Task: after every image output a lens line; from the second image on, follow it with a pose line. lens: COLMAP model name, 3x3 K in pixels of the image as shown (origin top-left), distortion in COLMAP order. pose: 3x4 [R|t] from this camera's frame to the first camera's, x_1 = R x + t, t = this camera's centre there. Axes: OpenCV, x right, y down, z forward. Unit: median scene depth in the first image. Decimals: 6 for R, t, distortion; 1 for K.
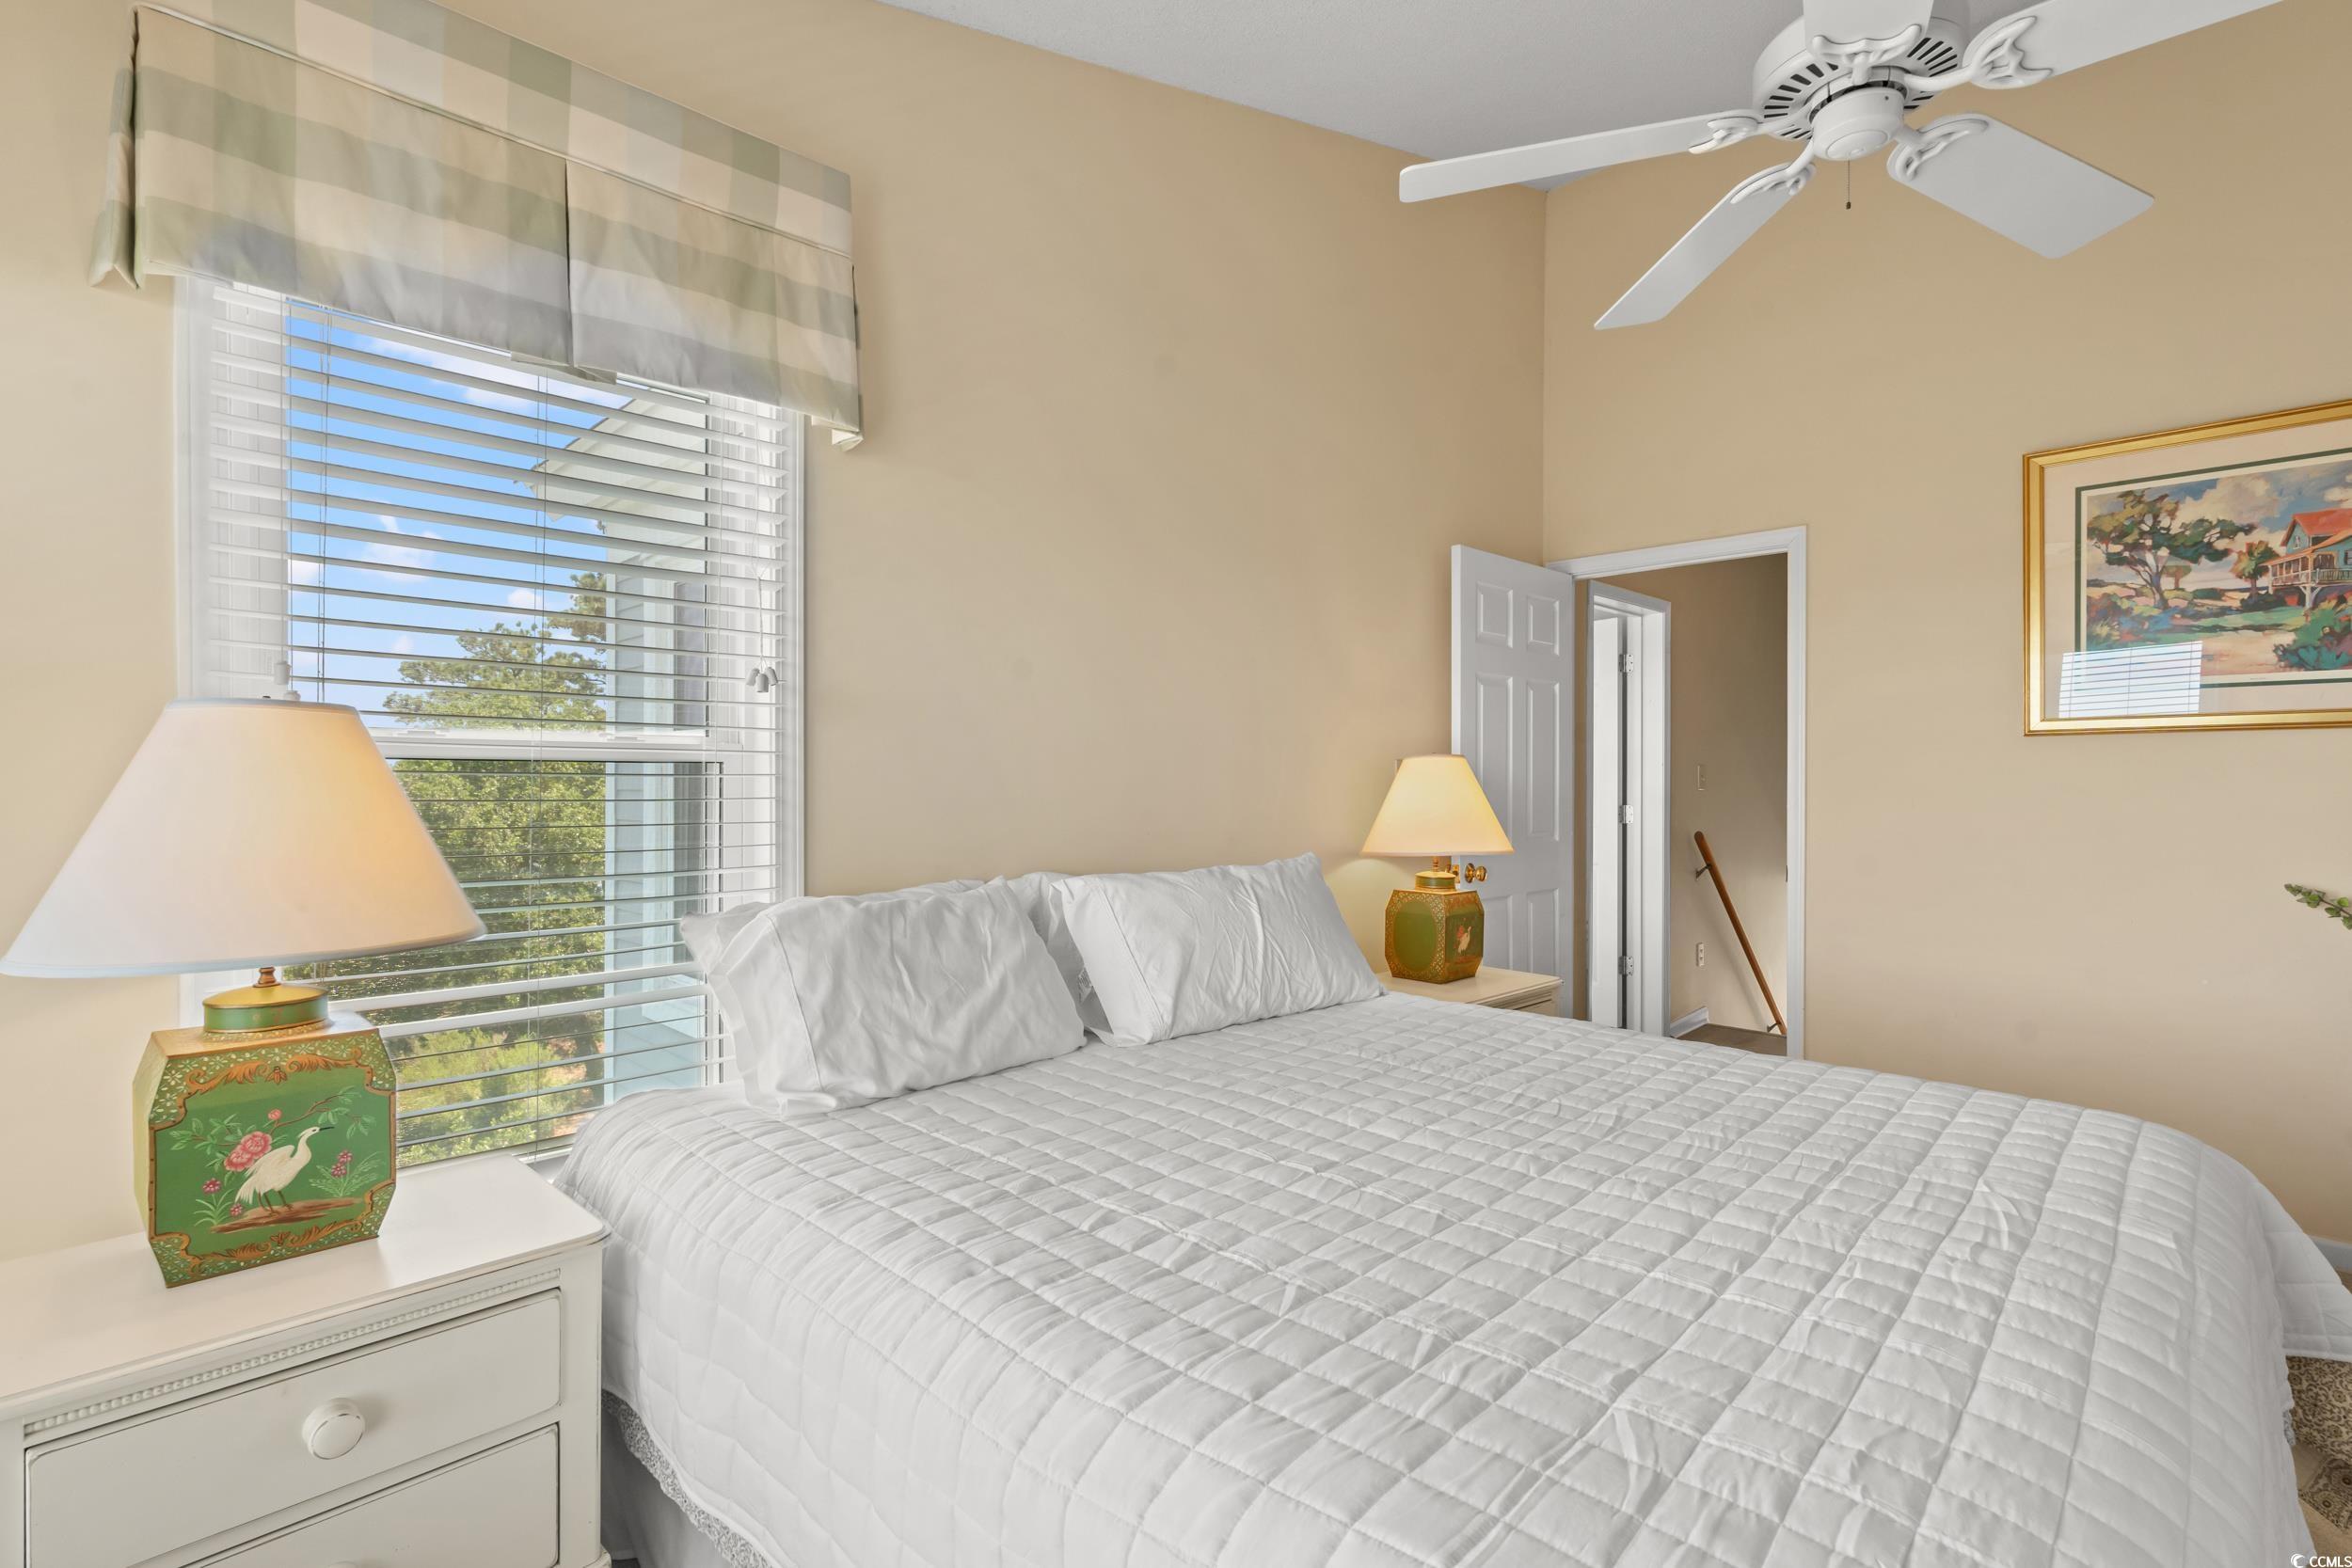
lens RADIAL K [[1079.7, 0, 1156.9], [0, 1079.7, 788.6], [0, 0, 1]] dist [-0.005593, 0.000499]
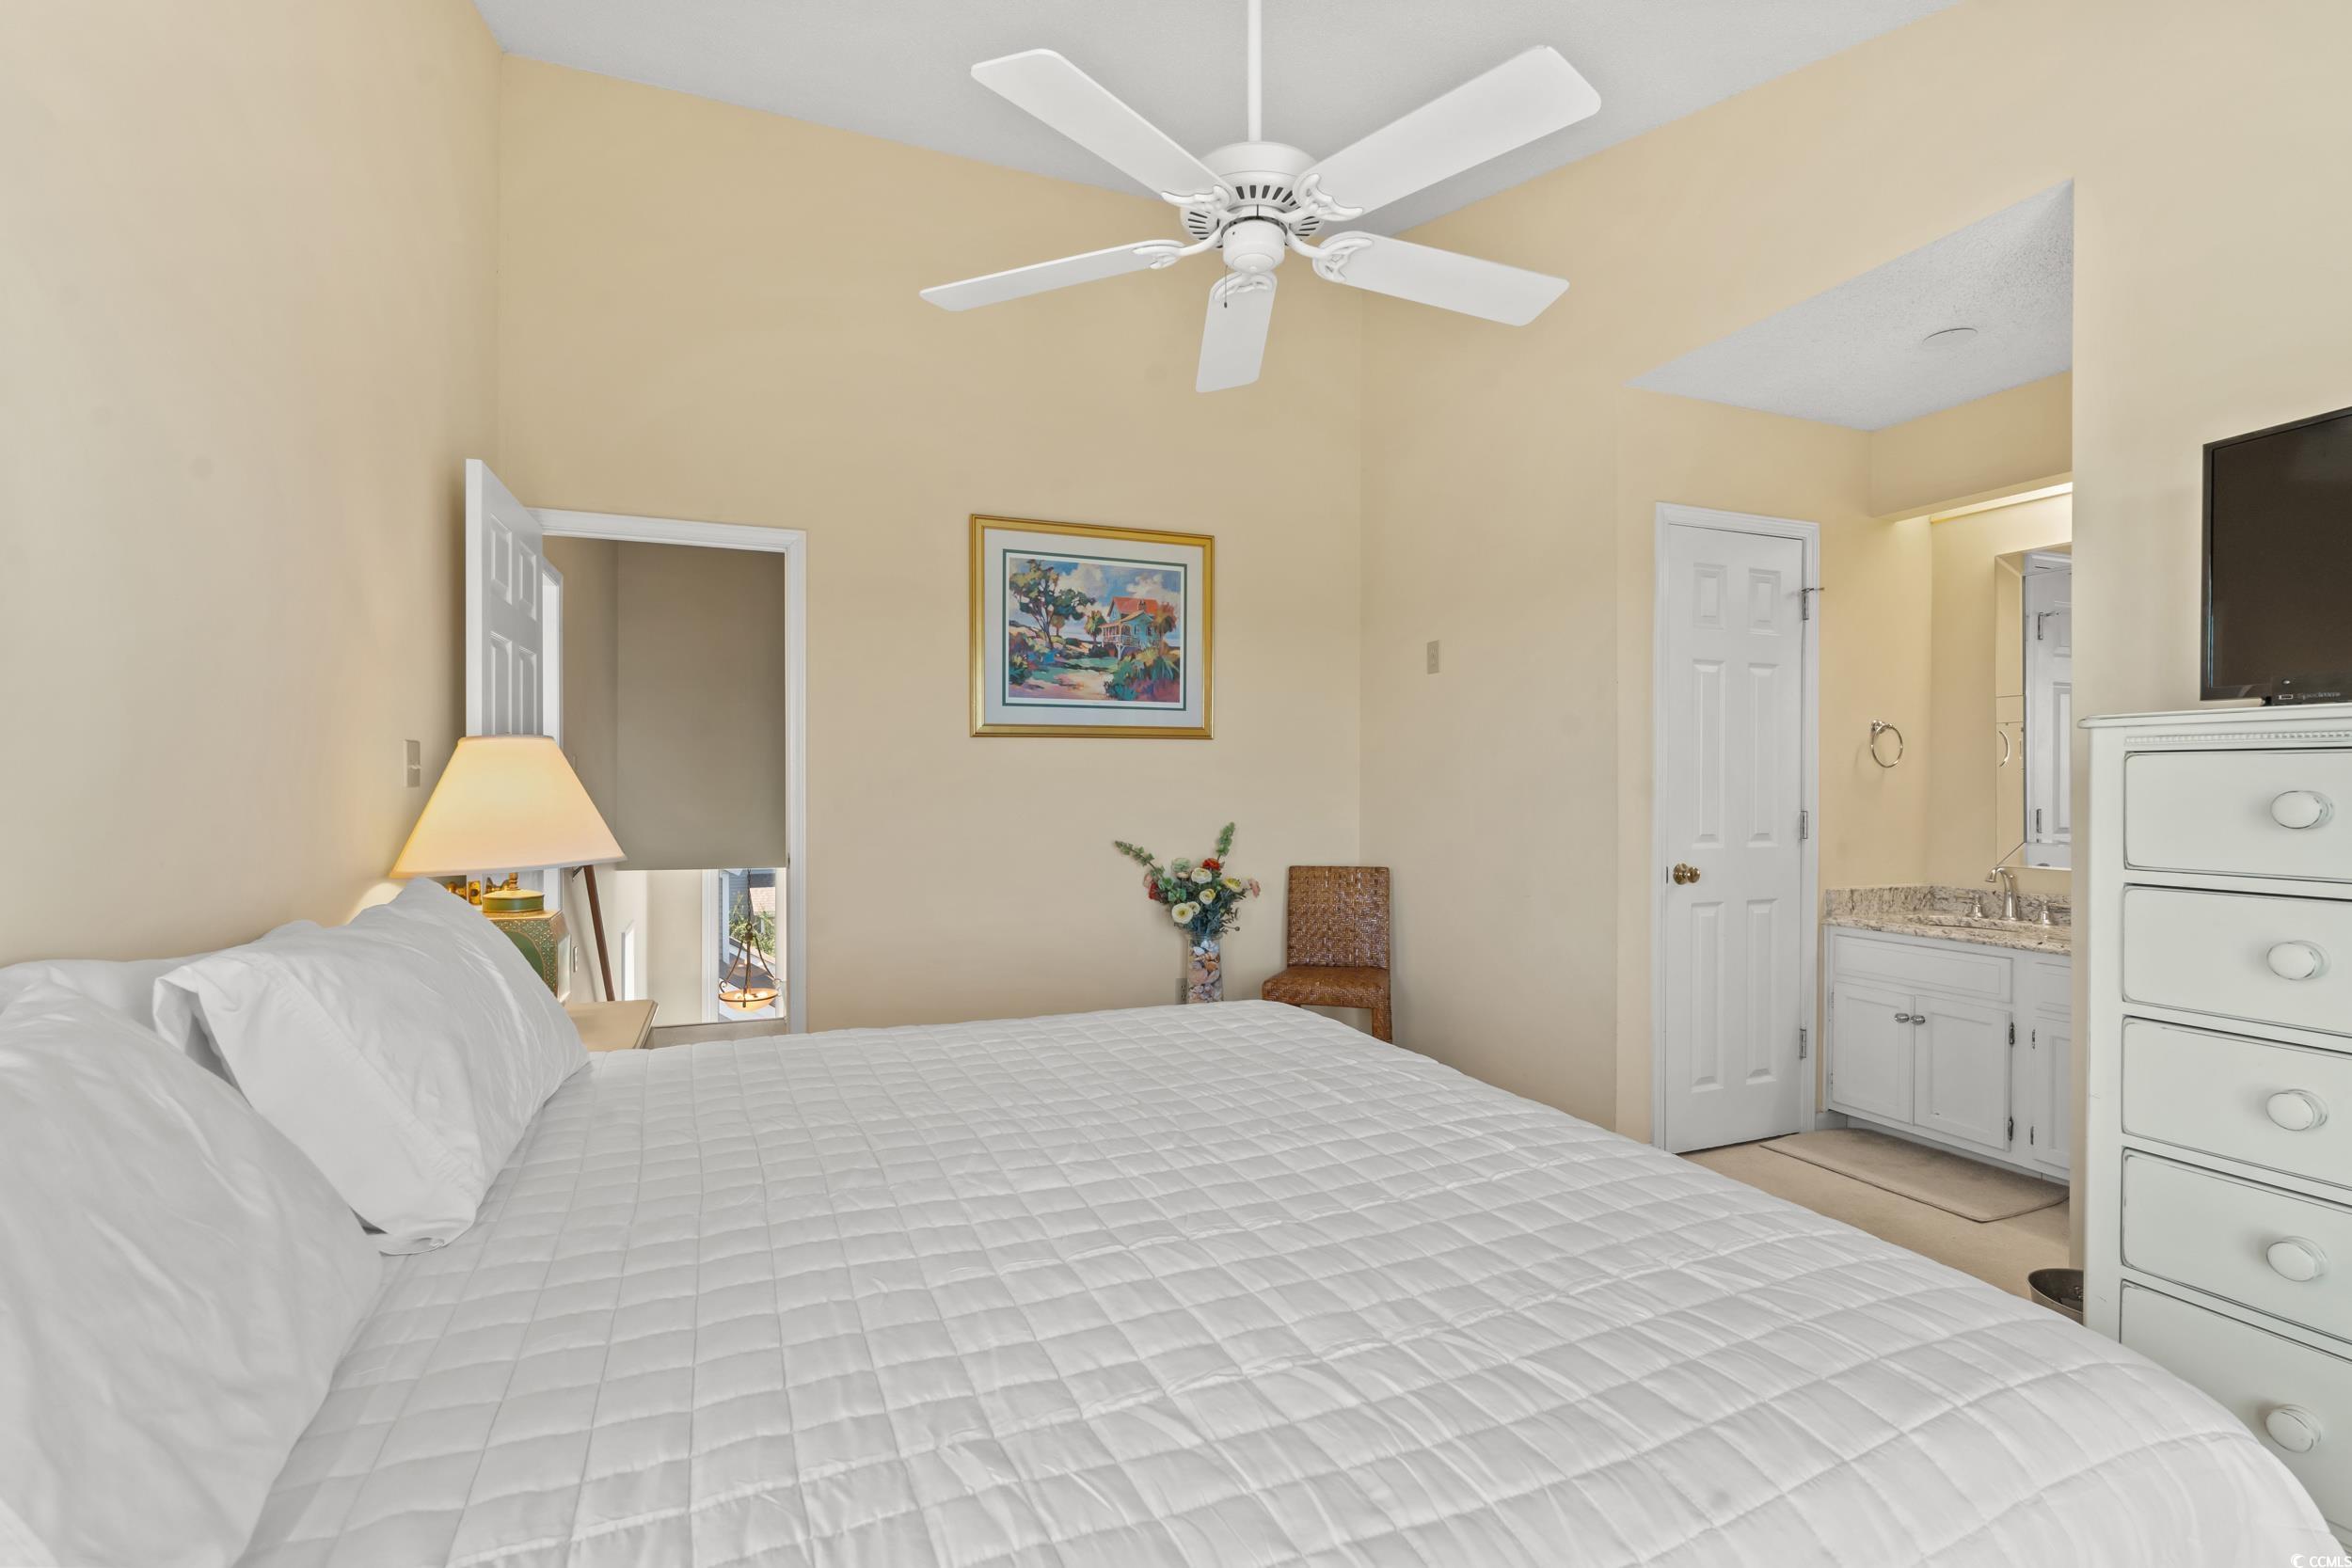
lens RADIAL K [[1079.7, 0, 1152.8], [0, 1079.7, 771.3], [0, 0, 1]] dist [-0.005593, 0.000499]
pose [[0.383647, 0.004017, 0.923471, -0.319070], [0.006217, 0.999957, -0.006932, 0.002030], [-0.923459, 0.008400, 0.383605, 0.358558]]
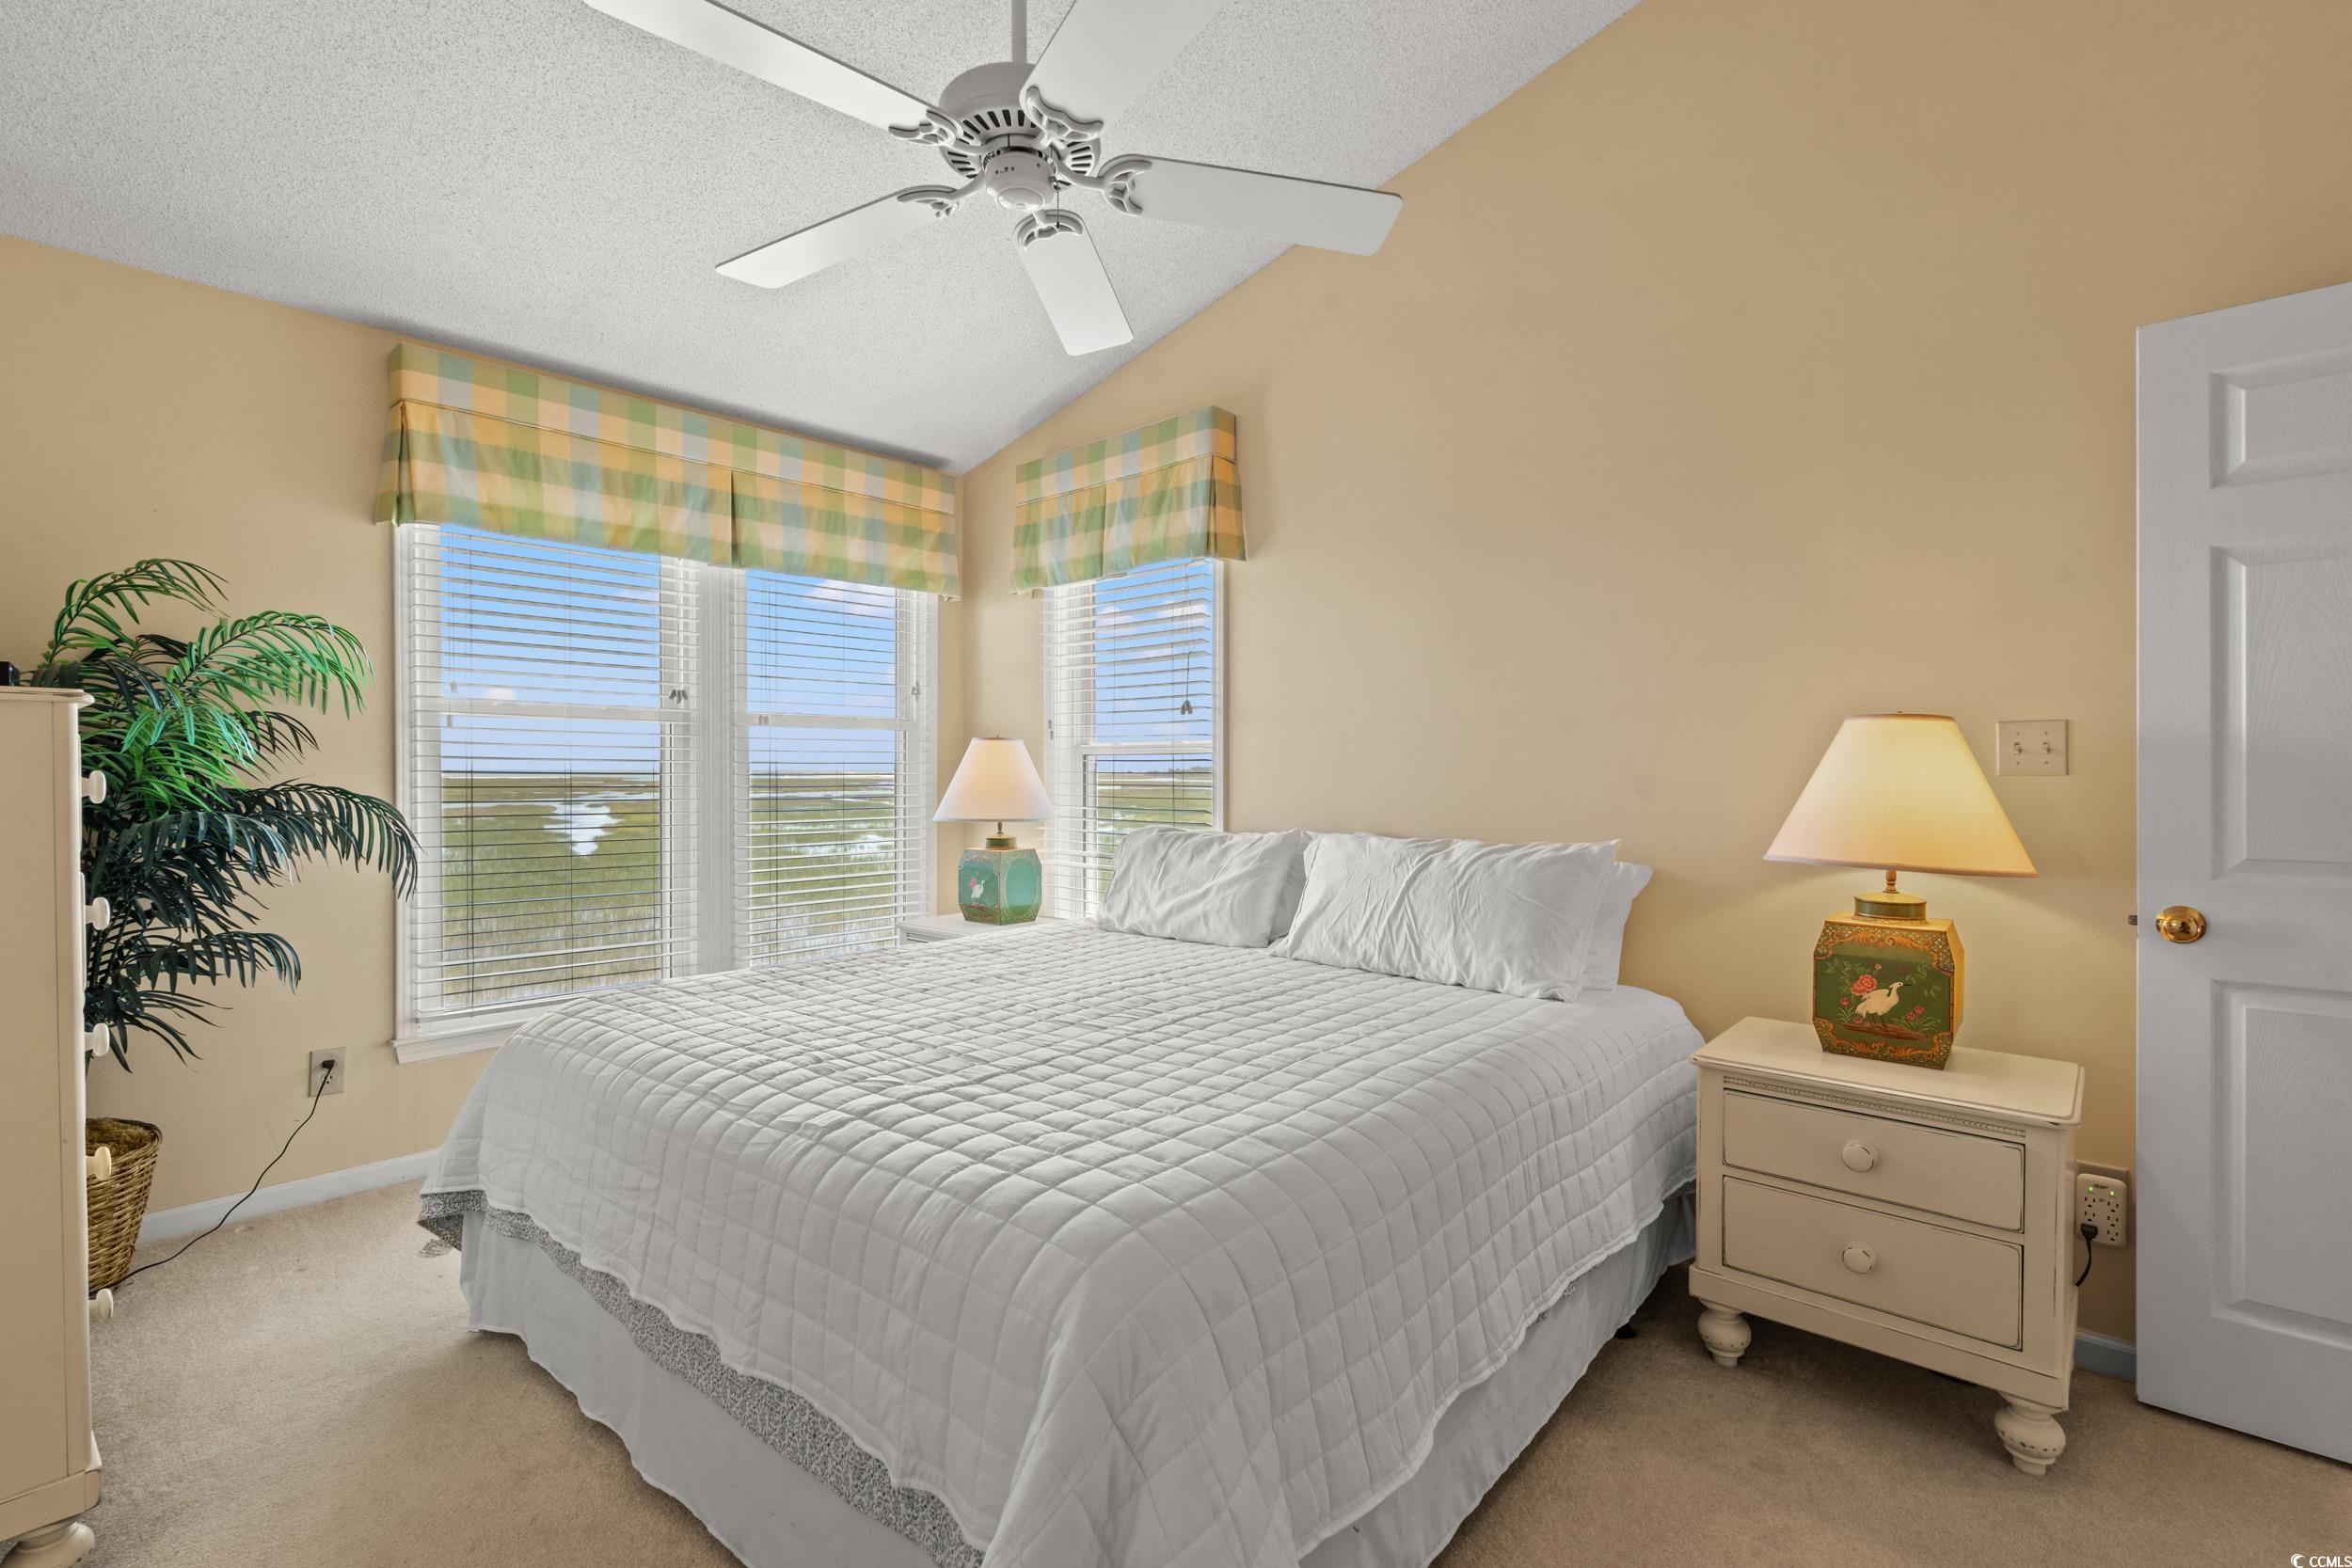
lens RADIAL K [[1079.7, 0, 1176.3], [0, 1079.7, 789.4], [0, 0, 1]] dist [-0.005593, 0.000499]
pose [[0.060382, 0.014600, -0.998069, 1.082460], [-0.002549, 0.999892, 0.014472, 0.007356], [0.998172, 0.001670, 0.060412, 0.649102]]
